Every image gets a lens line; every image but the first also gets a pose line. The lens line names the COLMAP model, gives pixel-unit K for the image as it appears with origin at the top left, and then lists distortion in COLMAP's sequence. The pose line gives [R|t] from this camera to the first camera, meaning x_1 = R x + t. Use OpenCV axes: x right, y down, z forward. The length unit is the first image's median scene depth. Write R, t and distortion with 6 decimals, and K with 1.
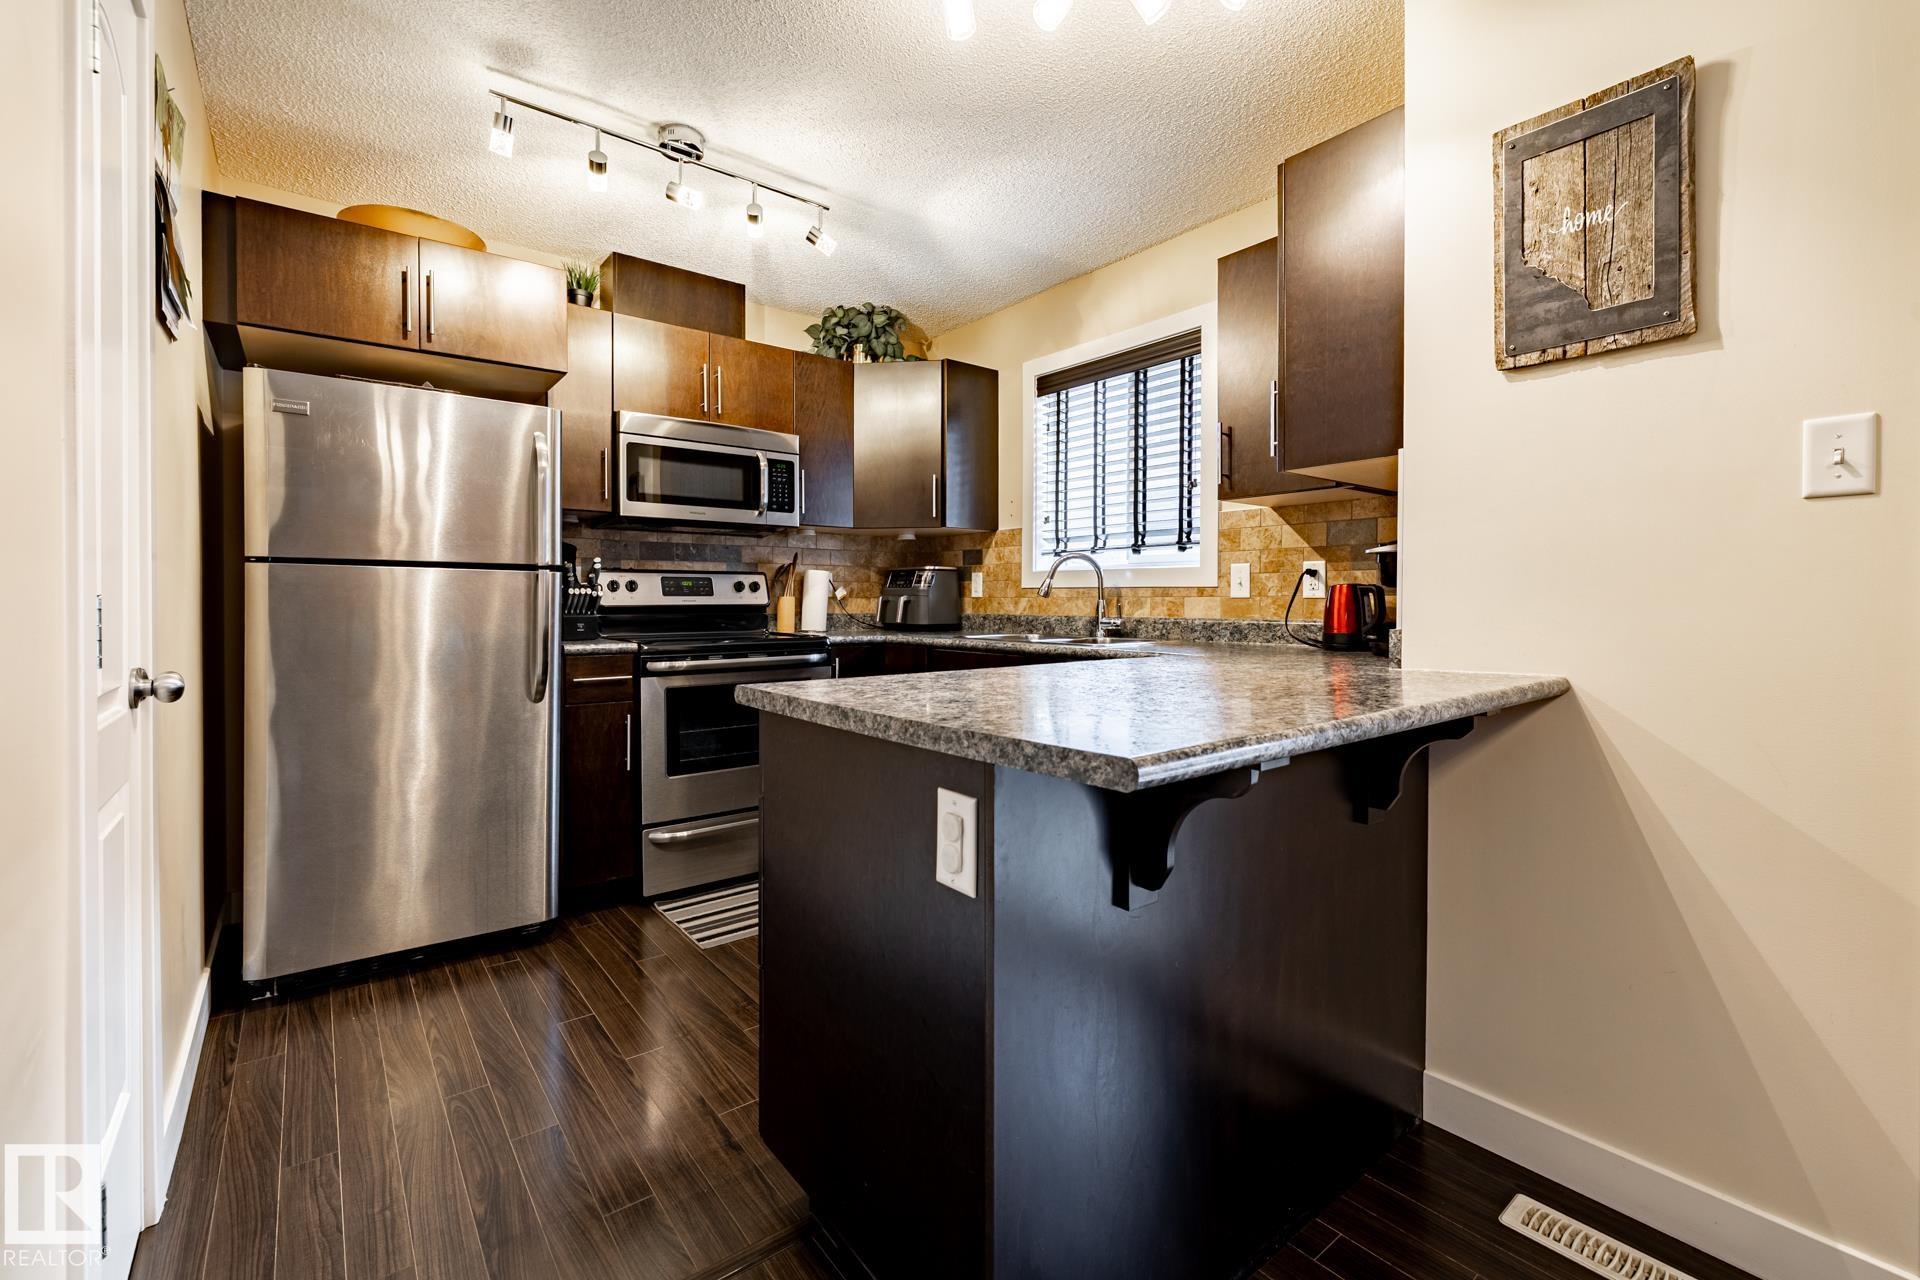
lens RADIAL K [[821.1, 0, 954.6], [0, 821.1, 611.0], [0, 0, 1]] dist [0.006866, 0.000164]
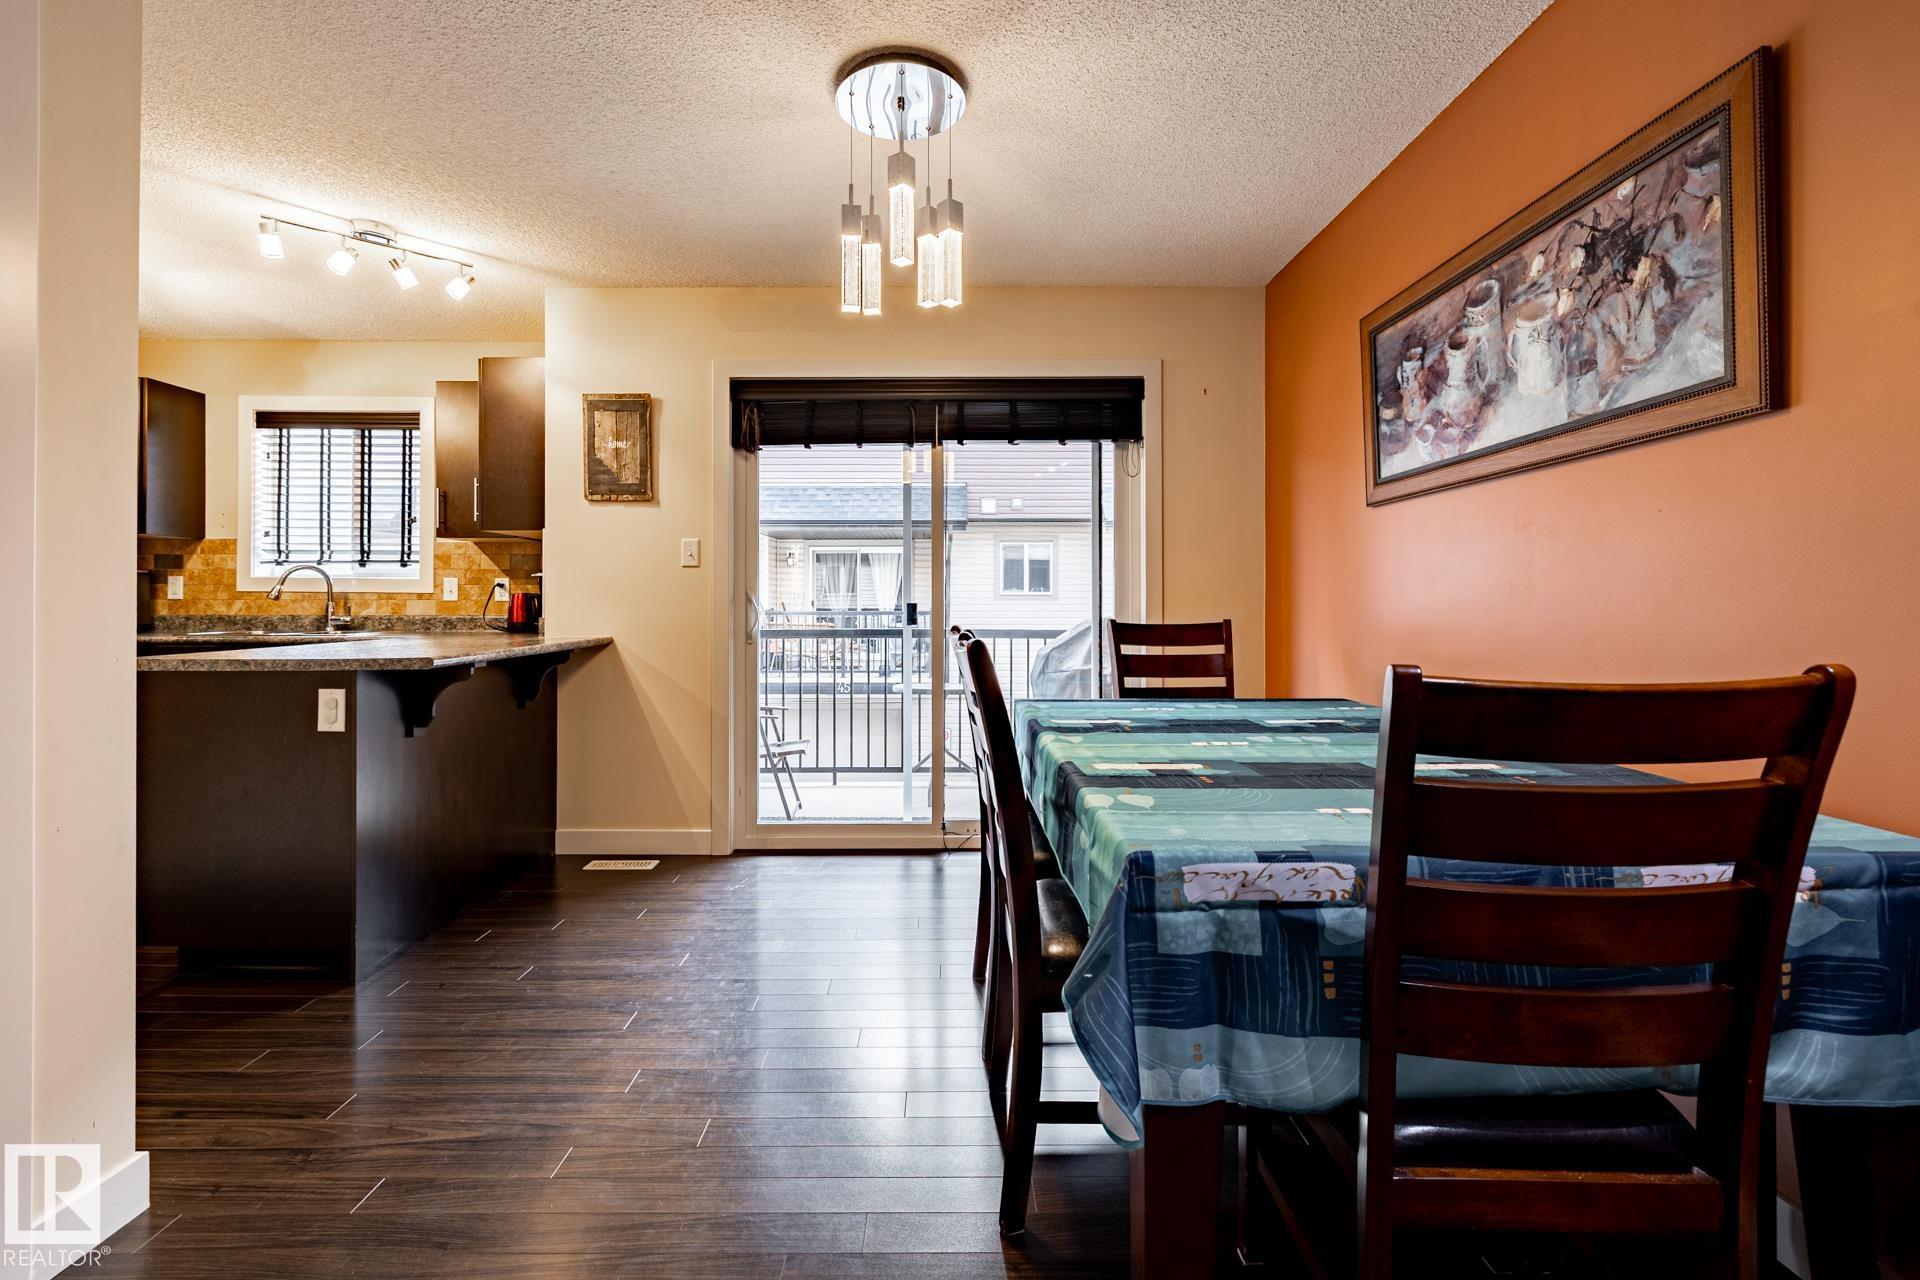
lens RADIAL K [[804.0, 0, 938.9], [0, 804.0, 598.2], [0, 0, 1]] dist [0.000399, -0.000008]
pose [[0.621070, 0.003804, 0.783746, -0.230777], [0.007887, 0.999907, -0.011103, 0.002041], [-0.783716, 0.013078, 0.620982, -0.563891]]
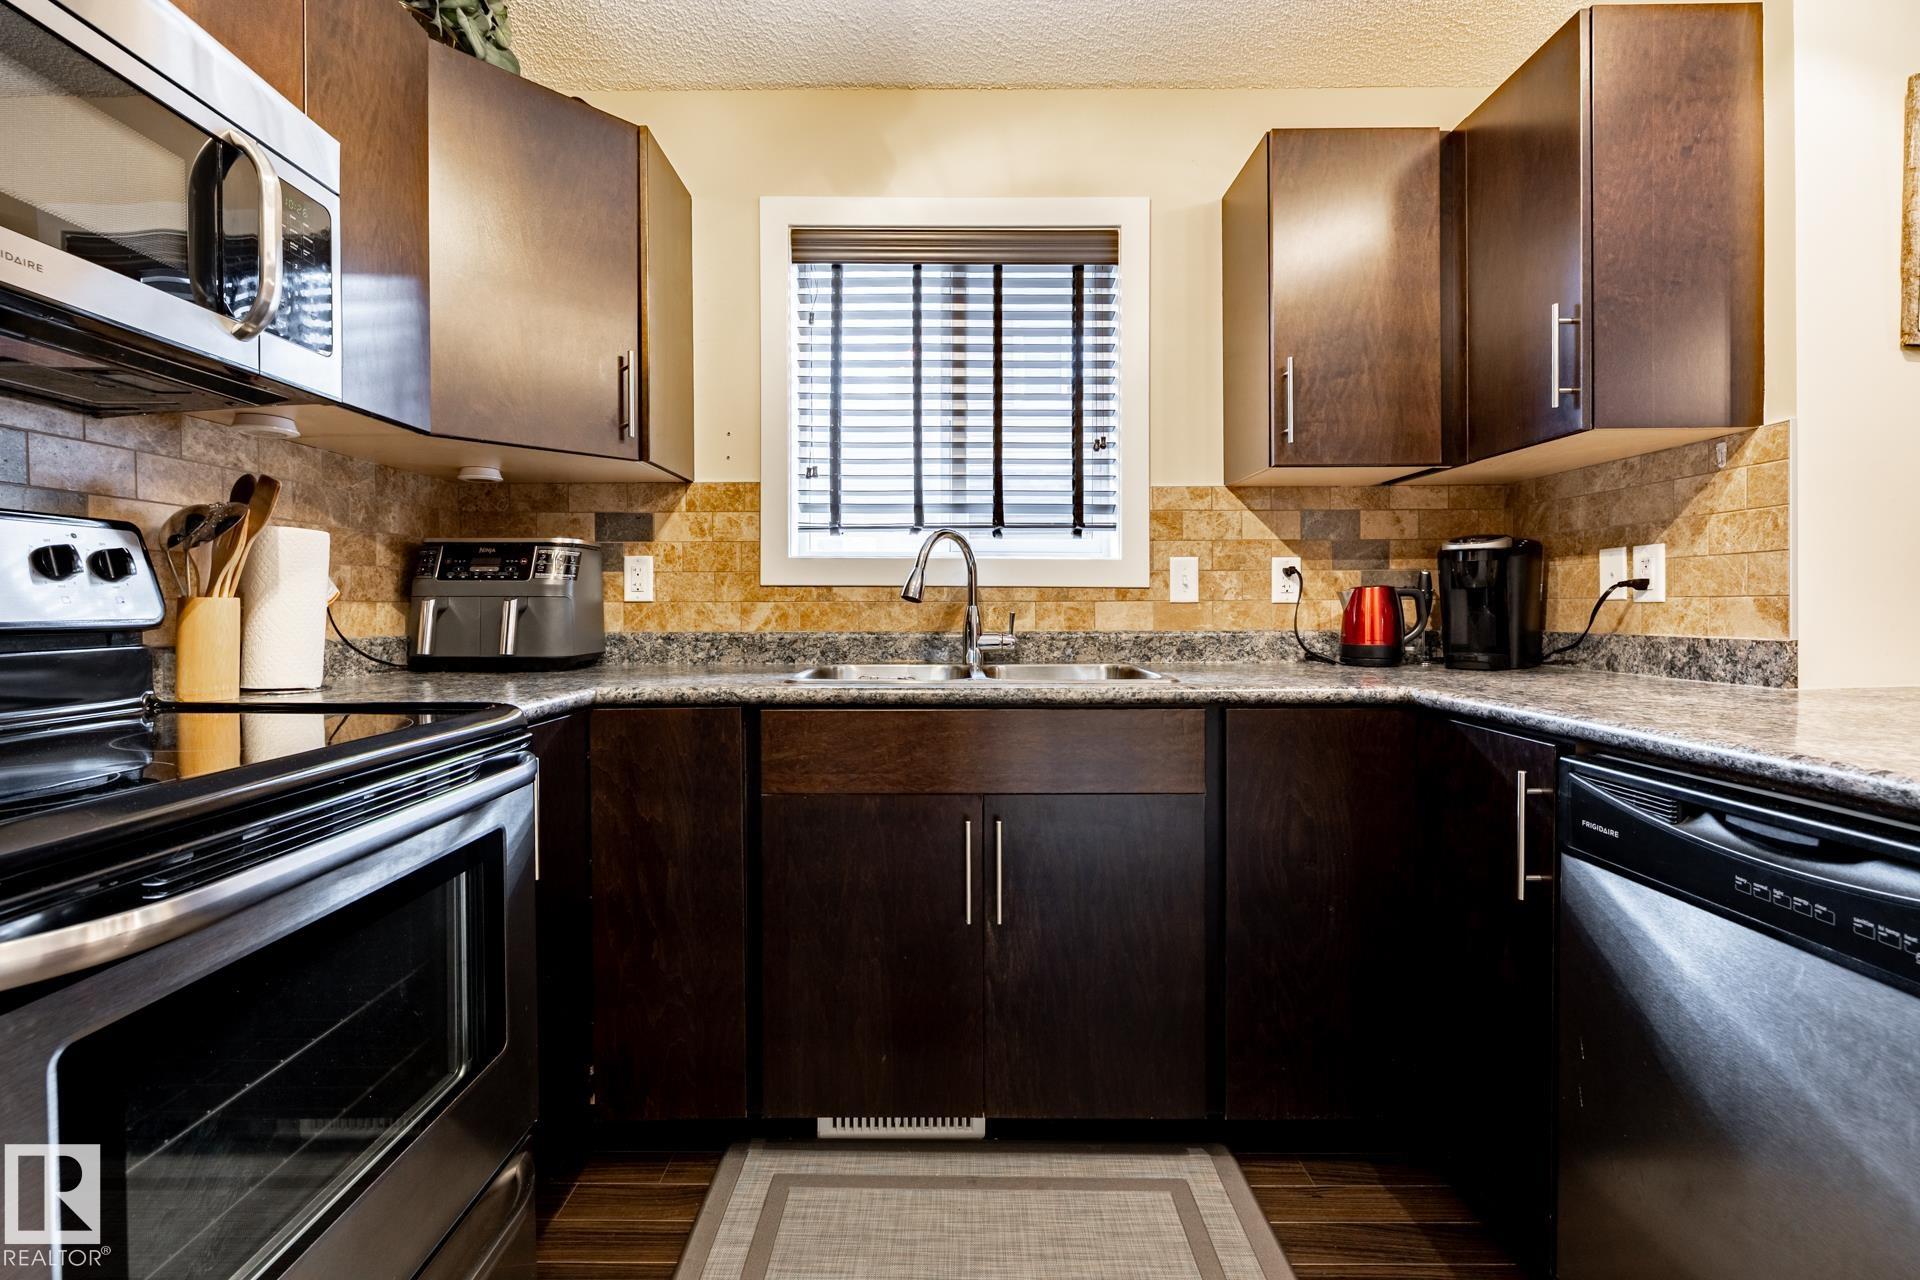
lens RADIAL K [[821.1, 0, 954.6], [0, 821.1, 611.0], [0, 0, 1]] dist [0.006866, 0.000164]
pose [[0.618951, -0.004809, 0.785415, -0.351460], [0.012067, 0.999921, -0.003387, -0.007948], [-0.785337, 0.011574, 0.618960, 0.658216]]
